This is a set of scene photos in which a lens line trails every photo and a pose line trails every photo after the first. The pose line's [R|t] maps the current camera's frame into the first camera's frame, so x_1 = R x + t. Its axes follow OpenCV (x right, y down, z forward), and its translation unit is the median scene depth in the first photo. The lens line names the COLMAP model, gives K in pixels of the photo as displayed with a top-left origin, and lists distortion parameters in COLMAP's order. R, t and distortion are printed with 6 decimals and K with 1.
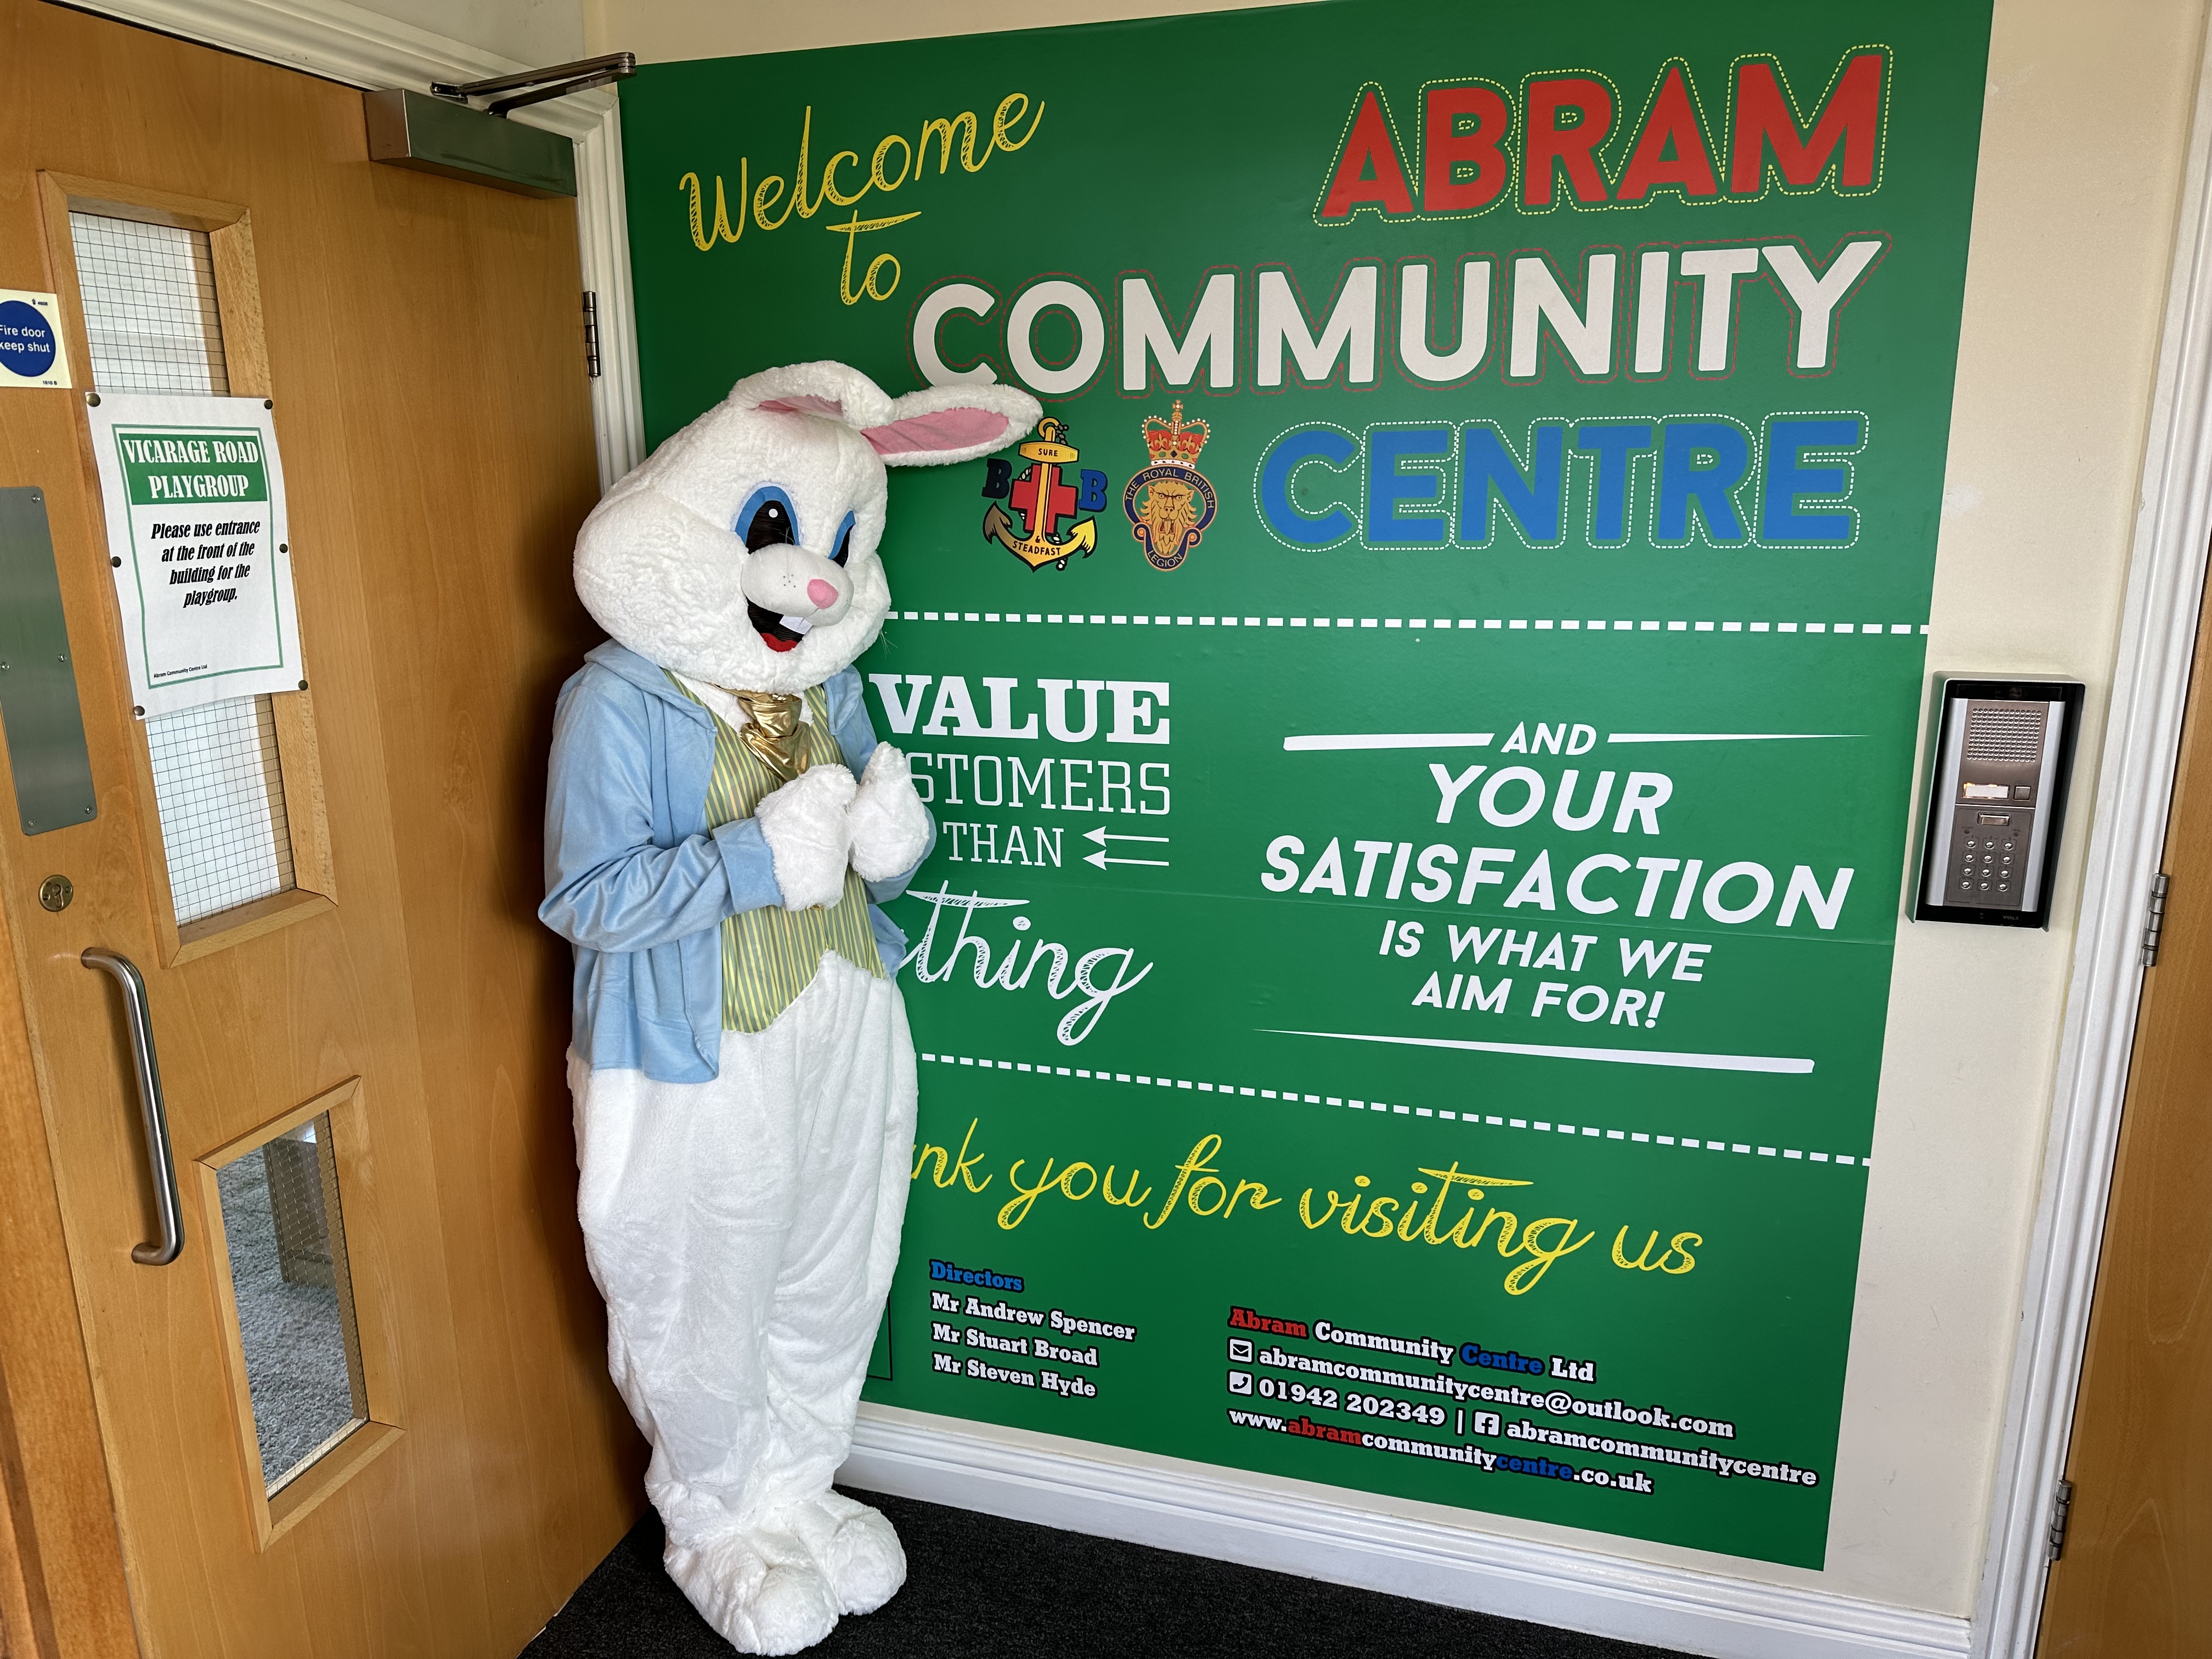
lens RADIAL K [[1557.3, 0, 1093.8], [0, 1557.3, 826.4], [0, 0, 1]] dist [0.032399, -0.043126]
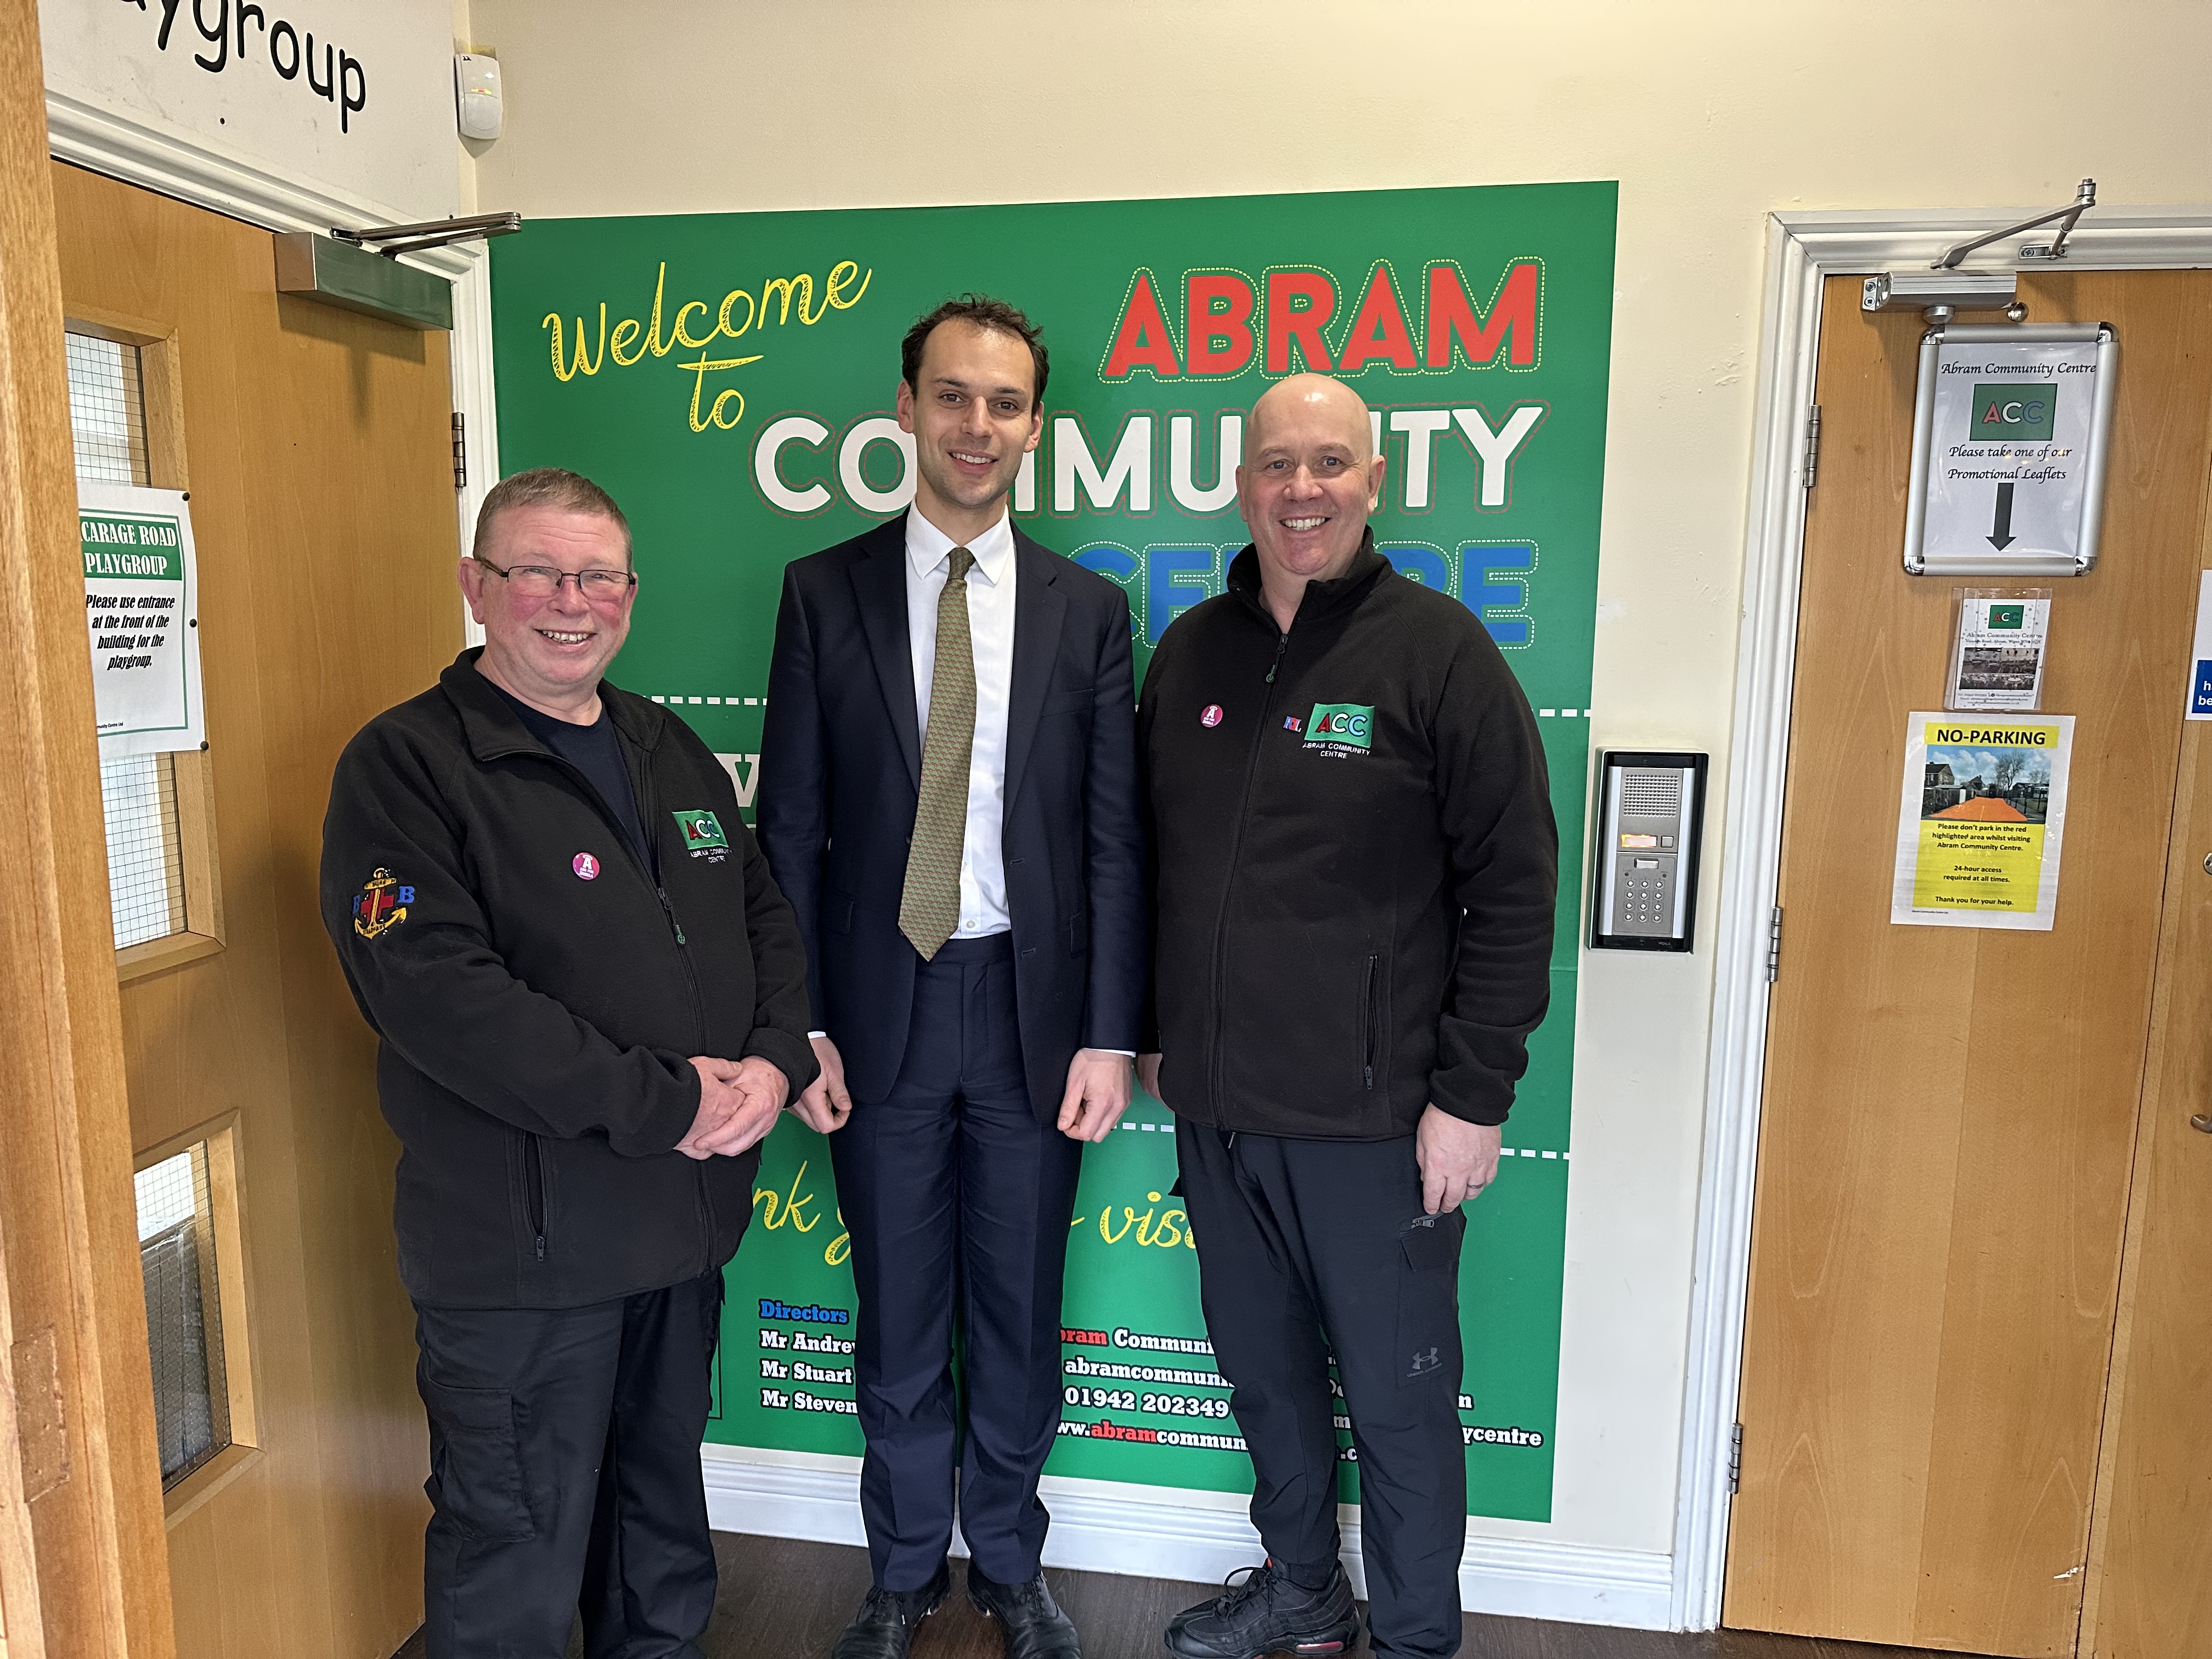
lens RADIAL K [[1557.3, 0, 1101.4], [0, 1557.3, 835.4], [0, 0, 1]] dist [0.032399, -0.043126]
pose [[0.990052, -0.003146, 0.140668, -0.026837], [0.015296, 0.996231, -0.085379, 0.065718], [-0.139869, 0.086682, 0.986369, -0.151081]]
